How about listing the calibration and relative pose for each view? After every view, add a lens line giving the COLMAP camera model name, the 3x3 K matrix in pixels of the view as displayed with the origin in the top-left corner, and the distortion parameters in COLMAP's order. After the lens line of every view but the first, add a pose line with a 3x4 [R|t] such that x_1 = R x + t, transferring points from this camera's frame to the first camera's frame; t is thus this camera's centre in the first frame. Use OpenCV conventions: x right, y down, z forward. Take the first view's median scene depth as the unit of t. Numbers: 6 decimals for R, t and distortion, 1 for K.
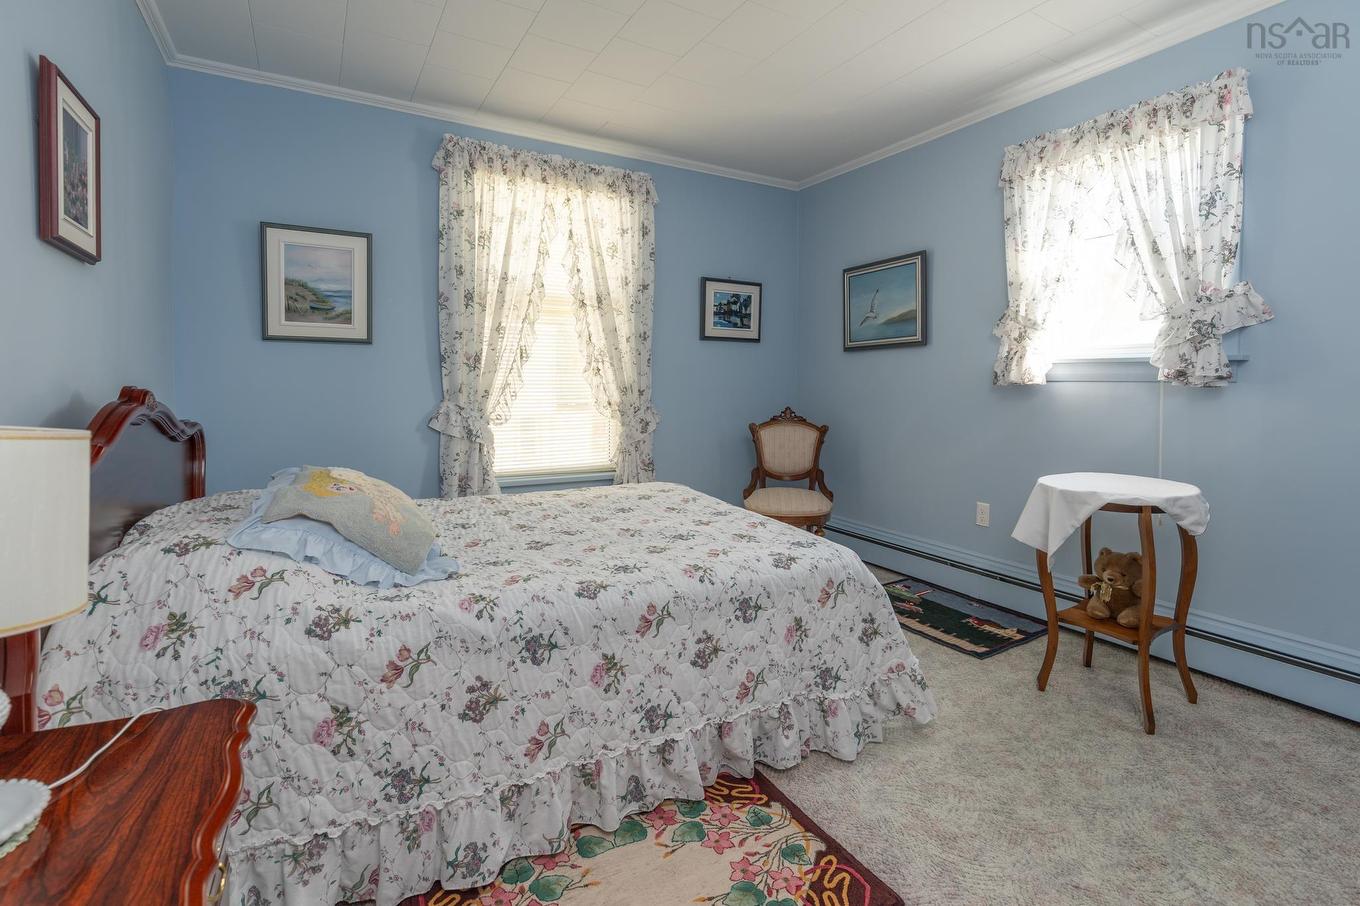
lens RADIAL K [[622.1, 0, 676.5], [0, 622.1, 411.5], [0, 0, 1]] dist [0.004392, -0.000080]
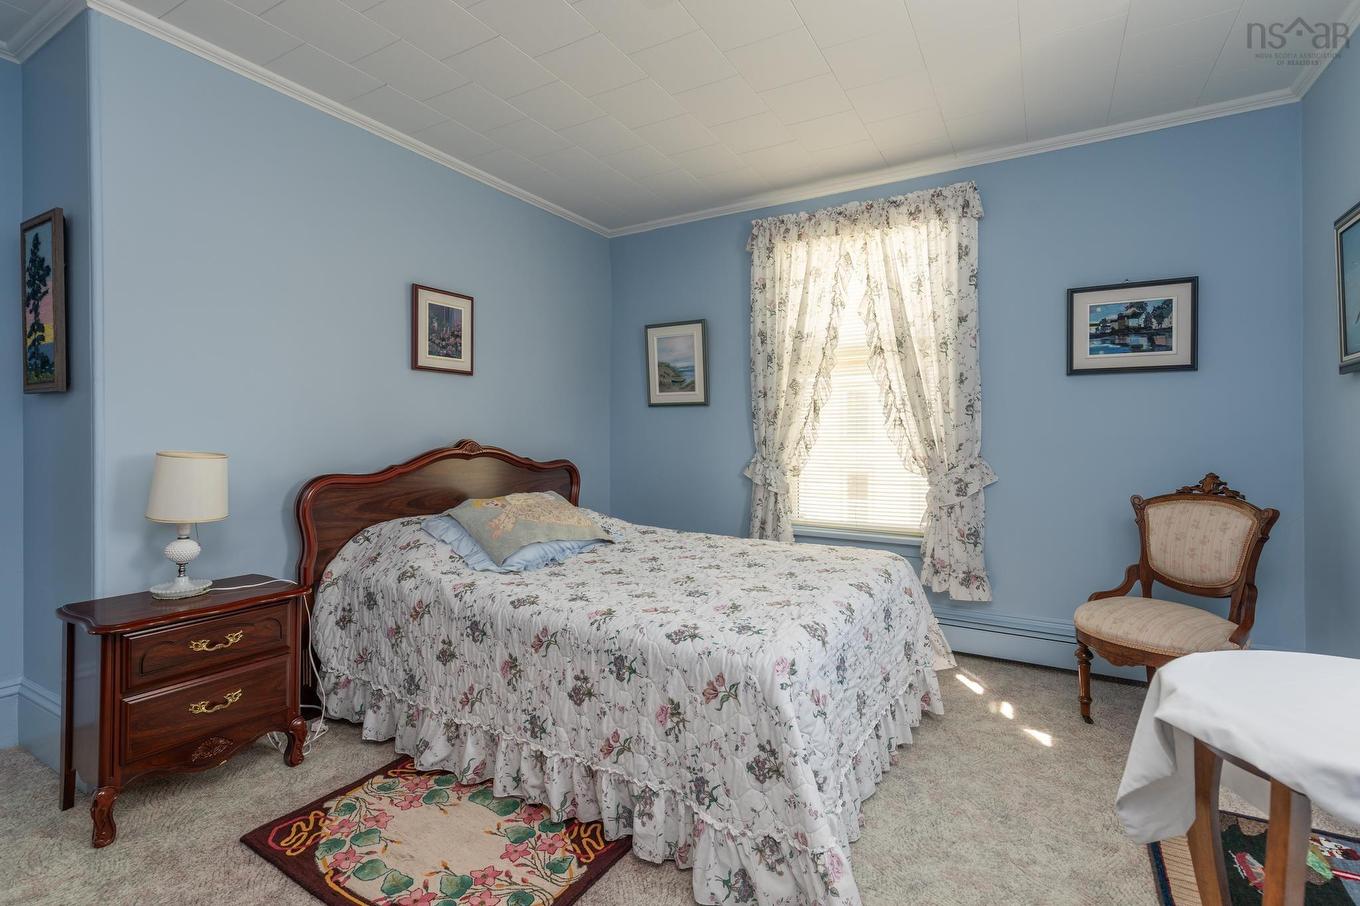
lens RADIAL K [[611.9, 0, 673.9], [0, 611.9, 442.9], [0, 0, 1]] dist [0.003069, -0.000784]
pose [[0.515313, 0.004476, -0.856990, 0.504864], [-0.034495, 0.999284, -0.015523, -0.011163], [0.856307, 0.037561, 0.515099, 0.291098]]
